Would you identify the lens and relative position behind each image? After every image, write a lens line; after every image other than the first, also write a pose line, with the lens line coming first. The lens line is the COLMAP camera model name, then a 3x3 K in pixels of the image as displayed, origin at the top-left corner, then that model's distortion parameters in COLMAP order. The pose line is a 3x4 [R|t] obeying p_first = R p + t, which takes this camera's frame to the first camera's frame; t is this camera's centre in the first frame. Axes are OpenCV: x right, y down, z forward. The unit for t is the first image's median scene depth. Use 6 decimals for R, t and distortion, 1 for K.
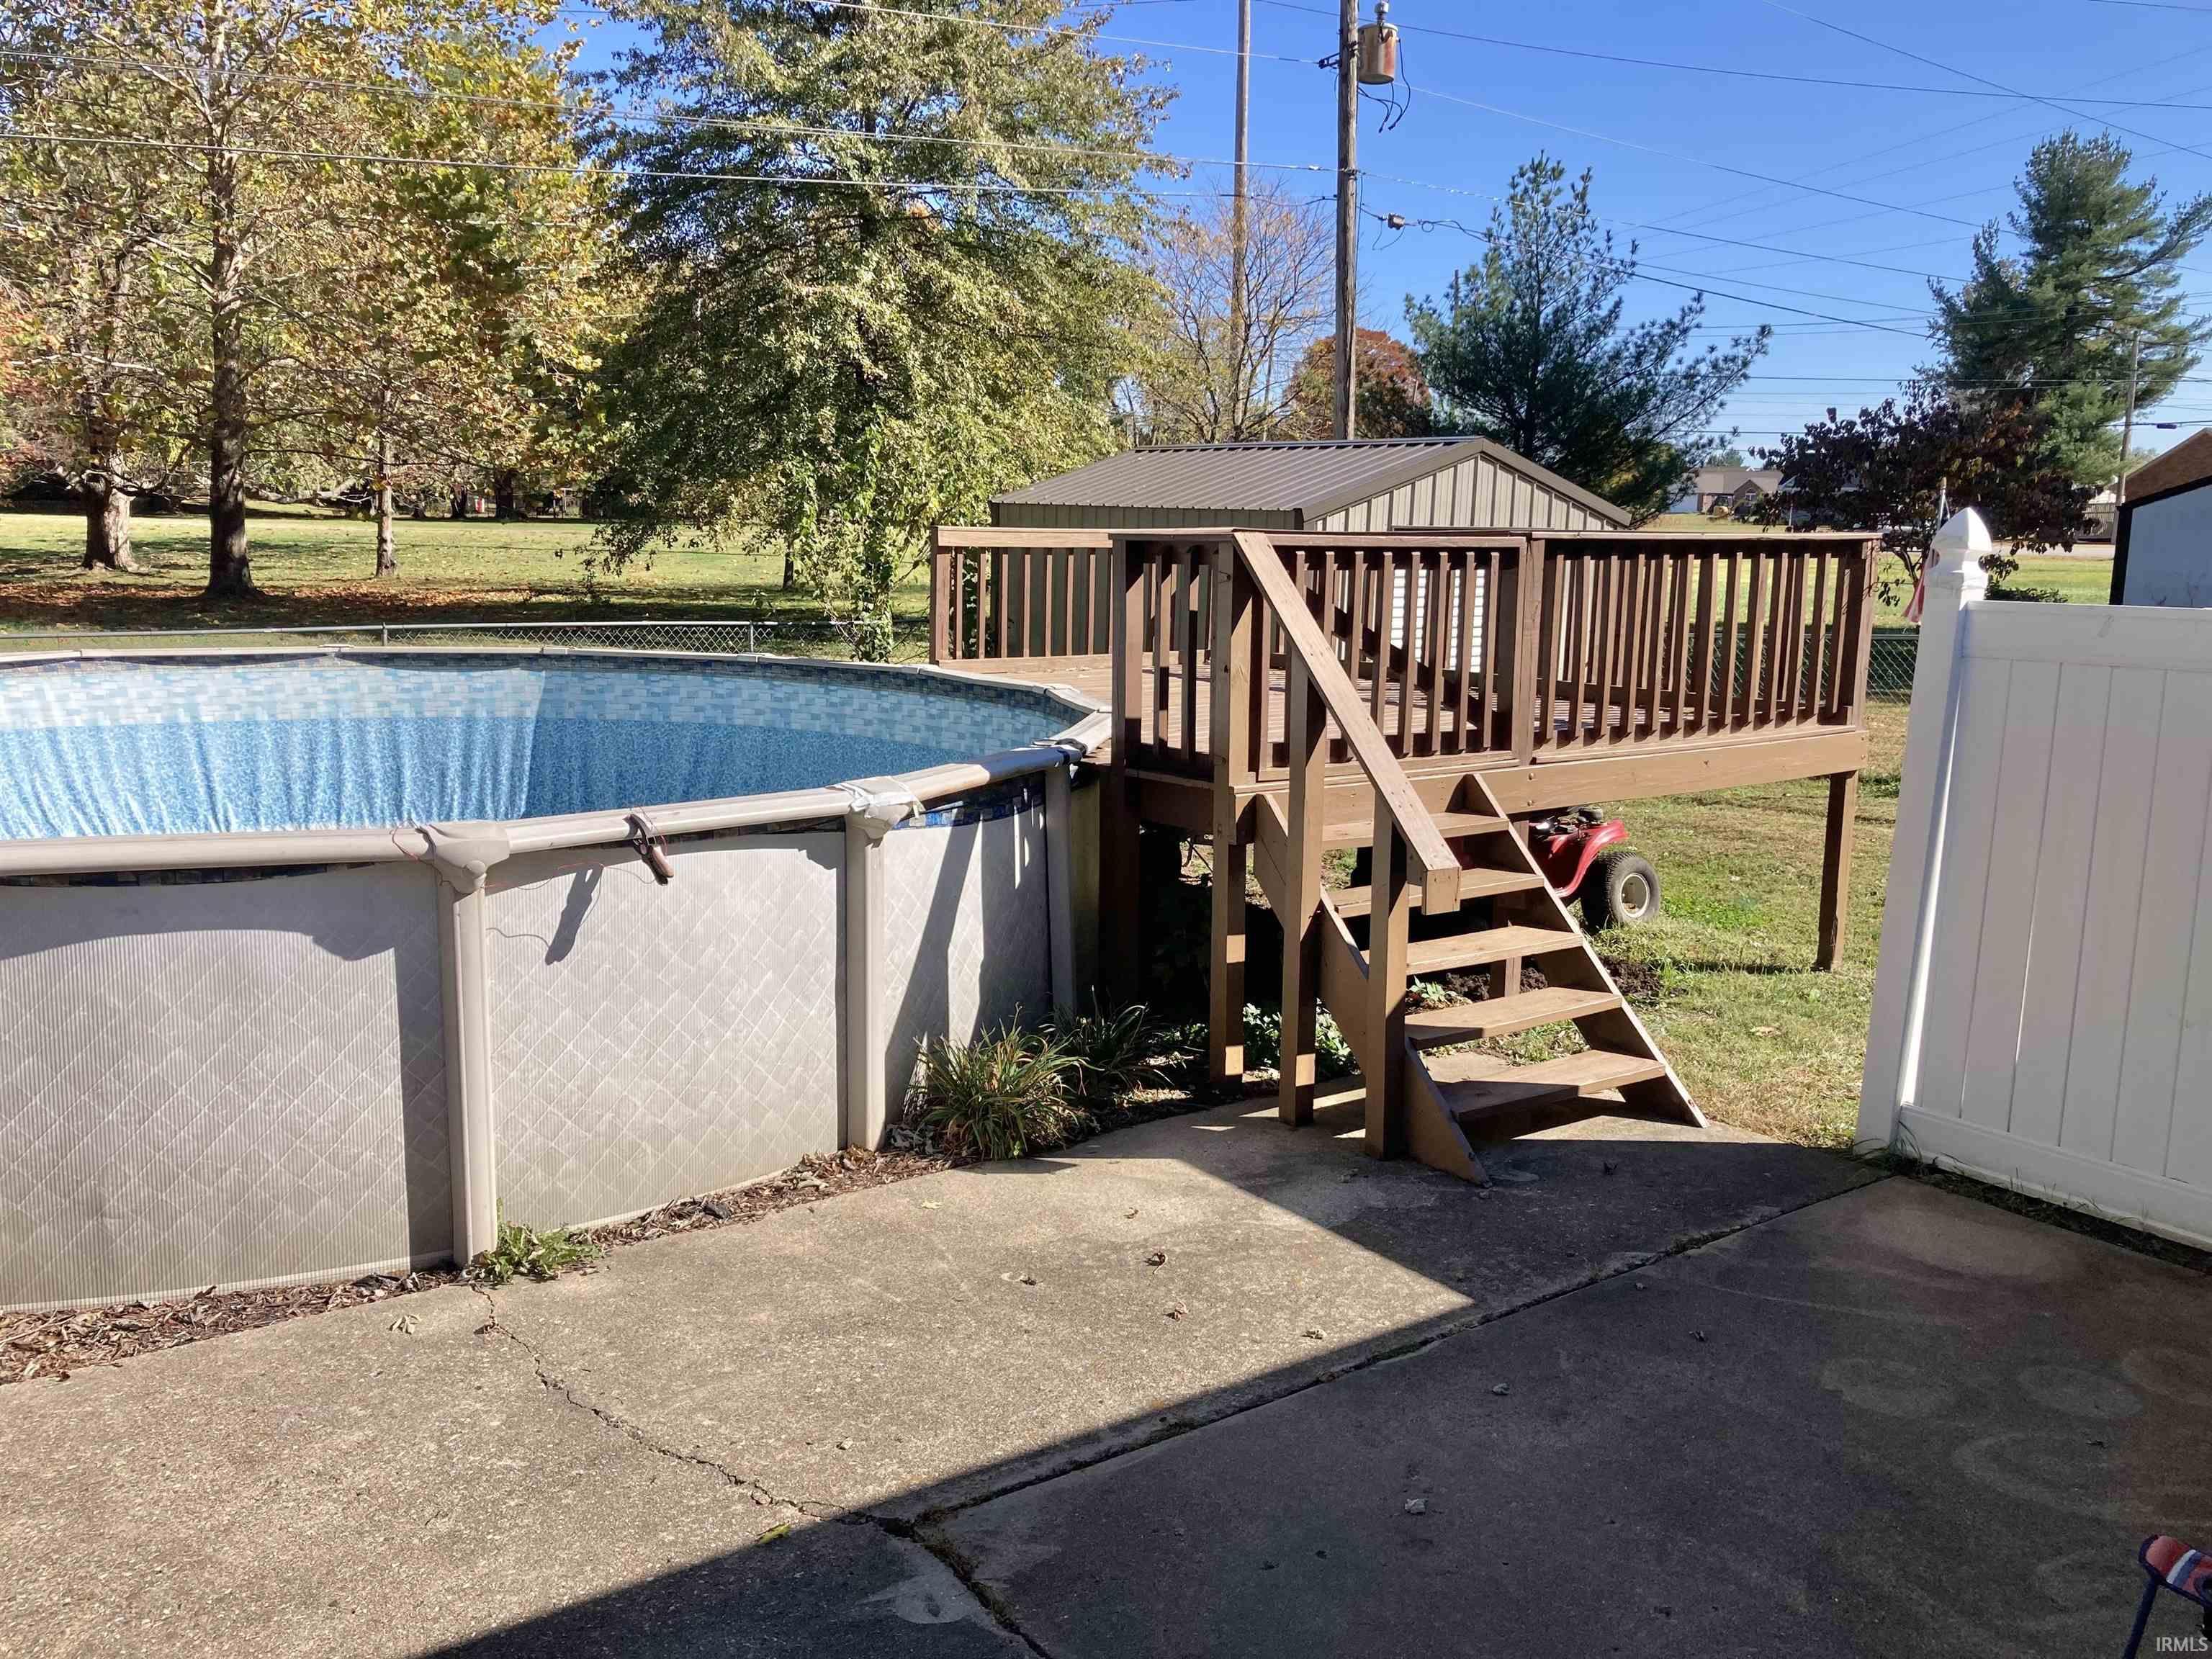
lens RADIAL K [[1828.2, 0, 1103.9], [0, 1828.2, 841.9], [0, 0, 1]] dist [0.042080, -0.042997]
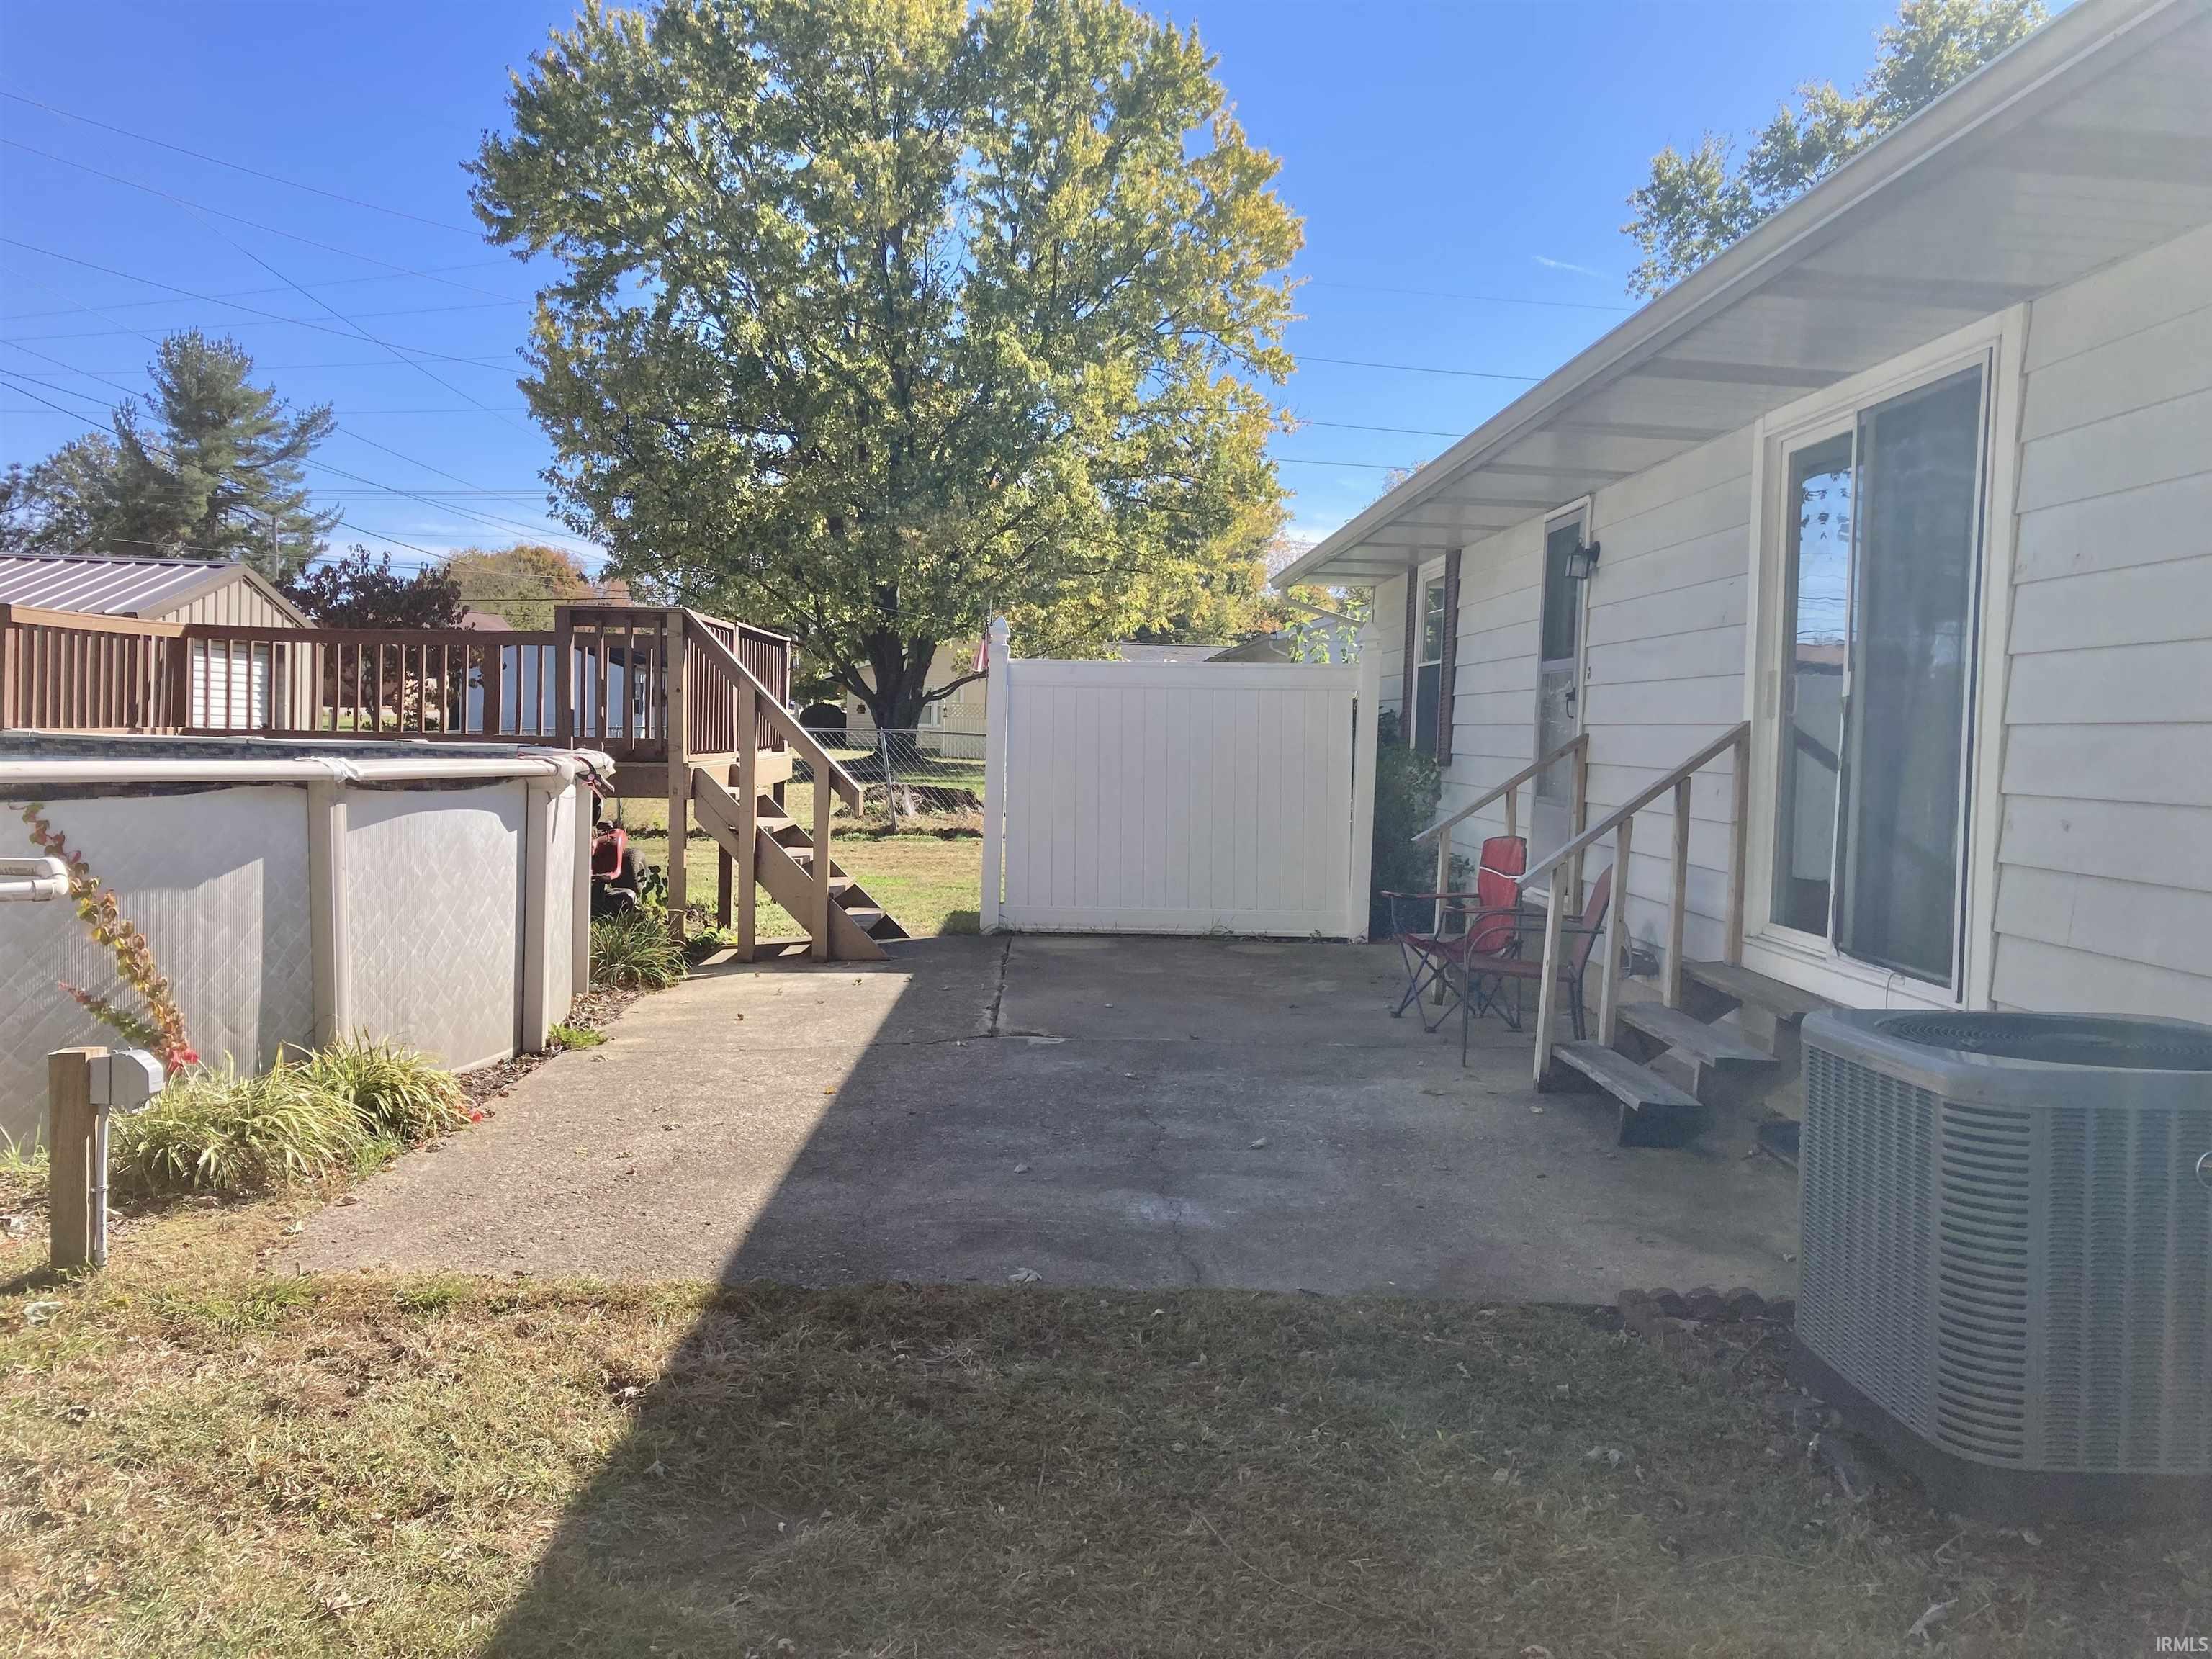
lens RADIAL K [[1828.2, 0, 1100.3], [0, 1828.2, 822.3], [0, 0, 1]] dist [0.042080, -0.042997]
pose [[0.566208, -0.039394, 0.823321, -0.208001], [0.123546, 0.991629, -0.037517, 0.024866], [-0.814951, 0.122960, 0.566335, -0.038534]]
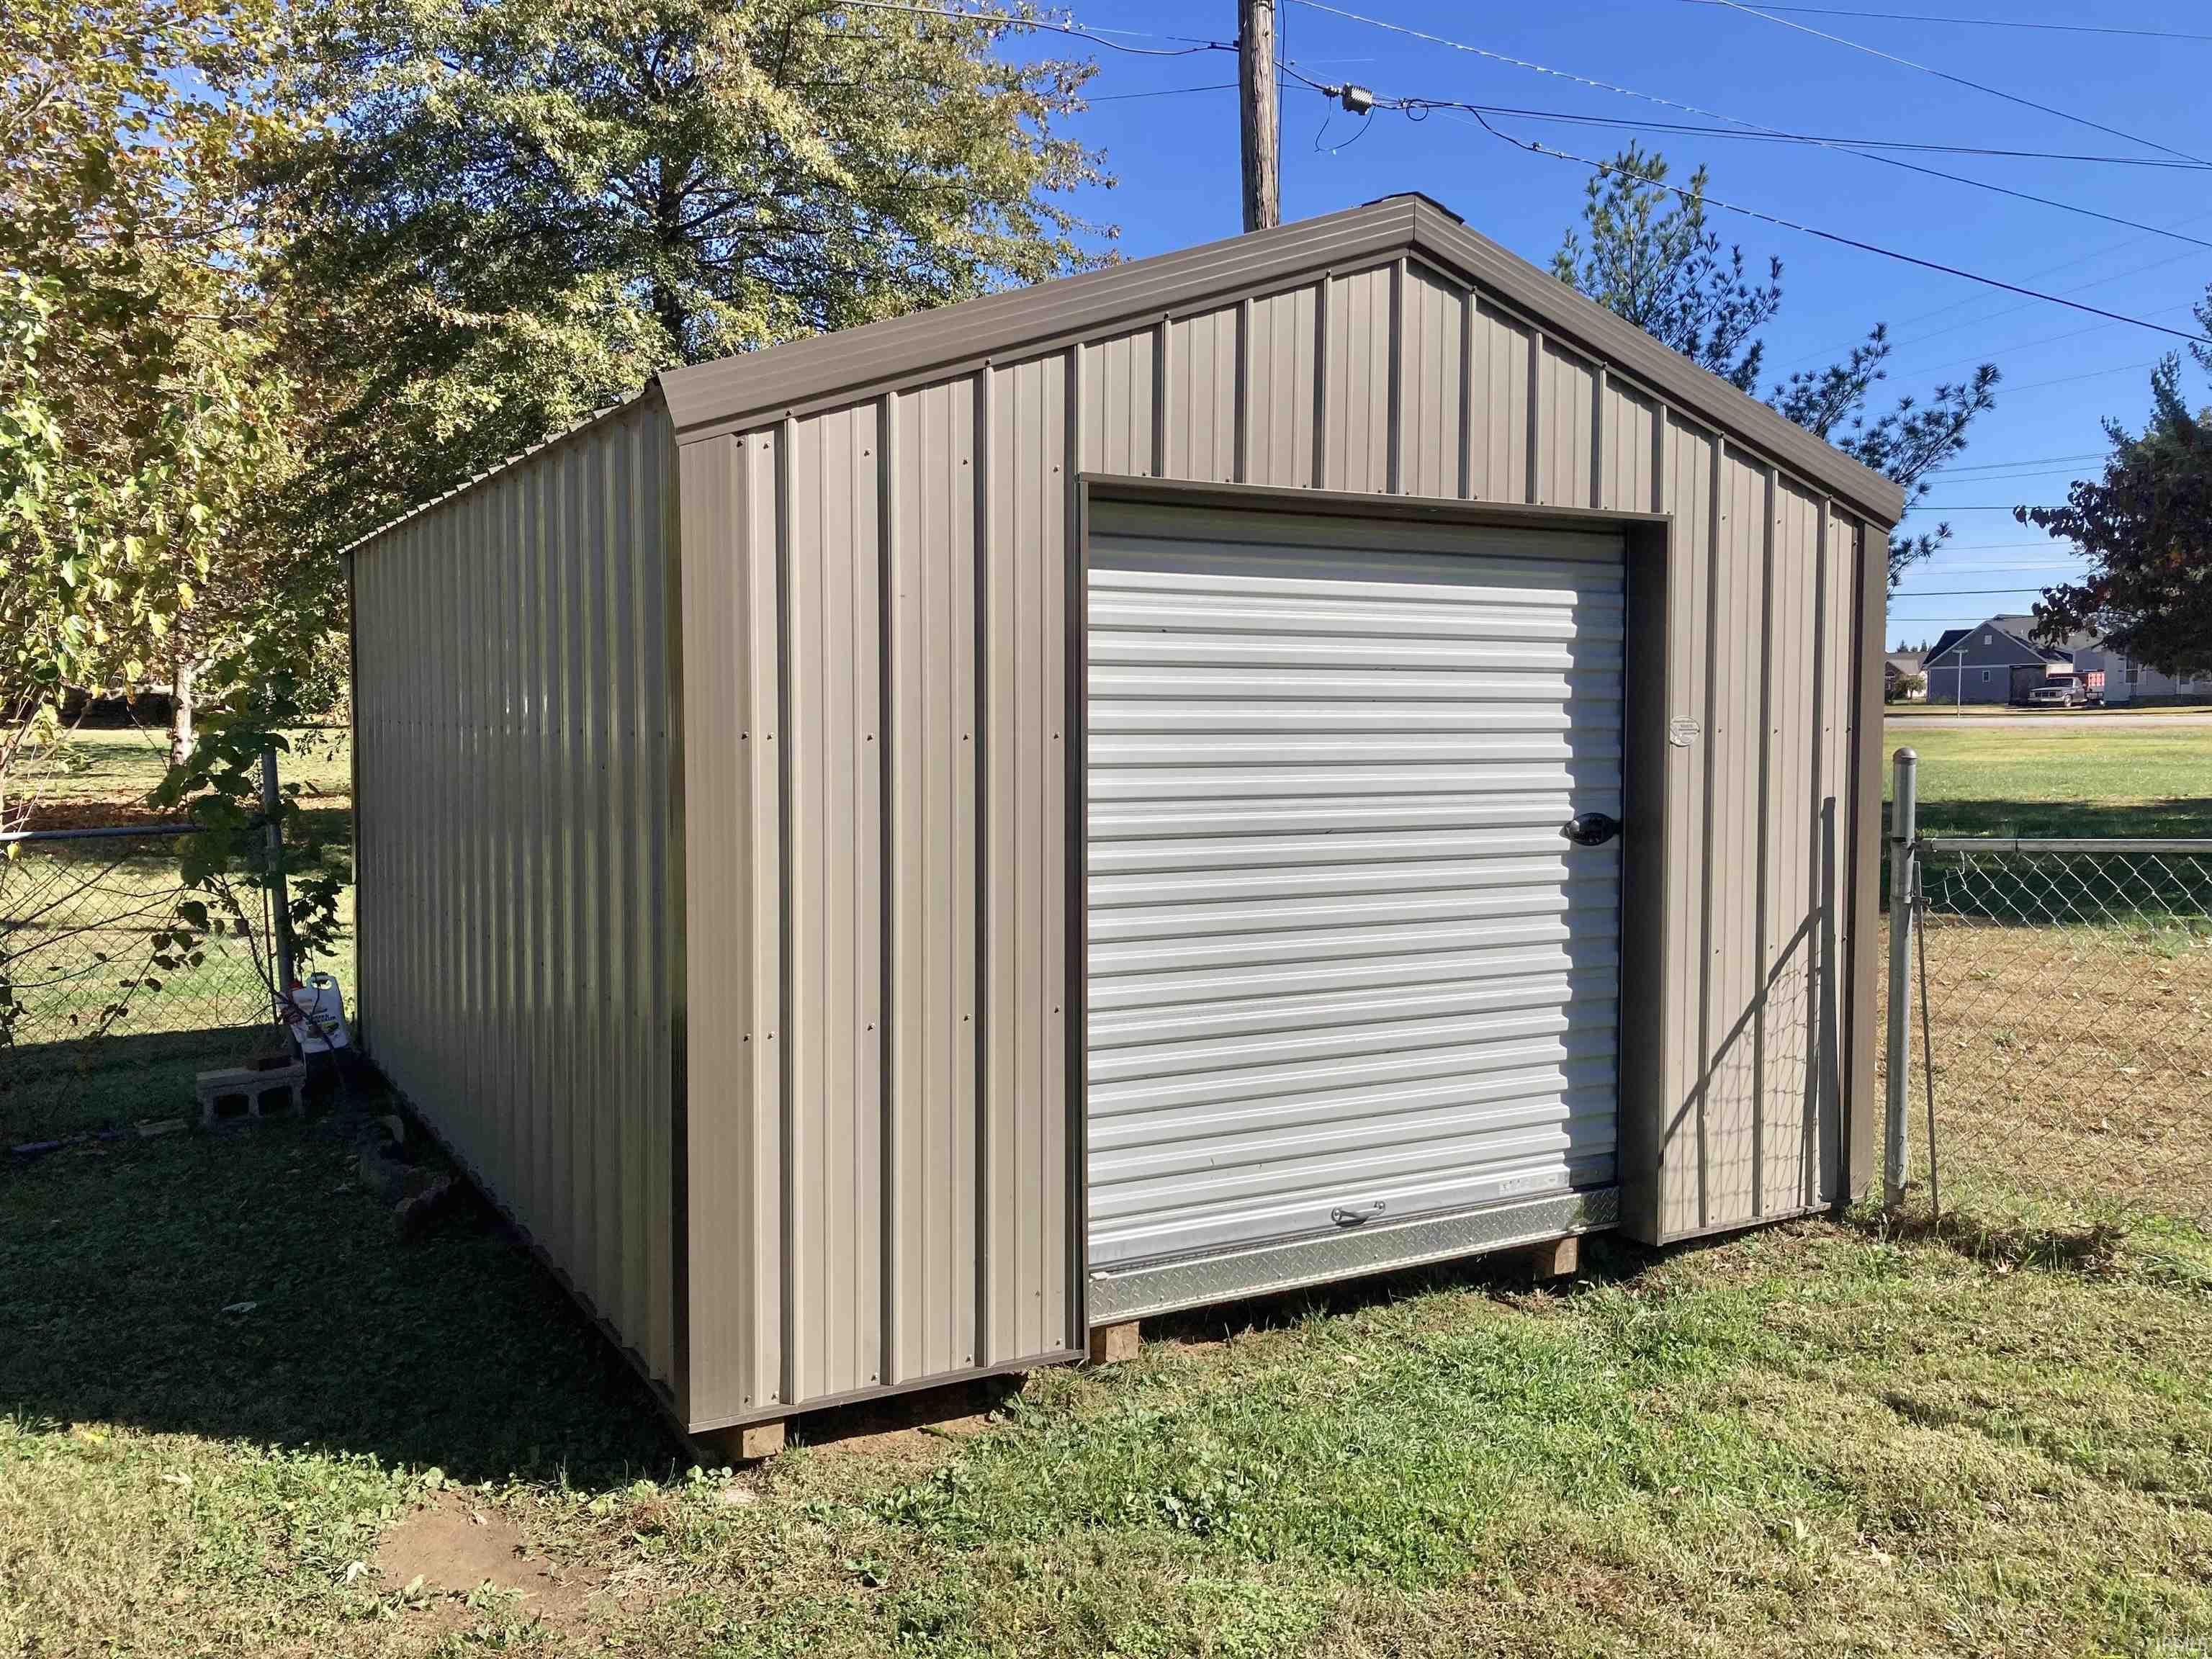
lens RADIAL K [[1828.2, 0, 1098.0], [0, 1828.2, 826.5], [0, 0, 1]] dist [0.042080, -0.042997]
pose [[0.997458, -0.019117, -0.068639, 0.079767], [0.010766, 0.992713, -0.120024, -0.038405], [0.070433, 0.118980, 0.990395, 0.328171]]
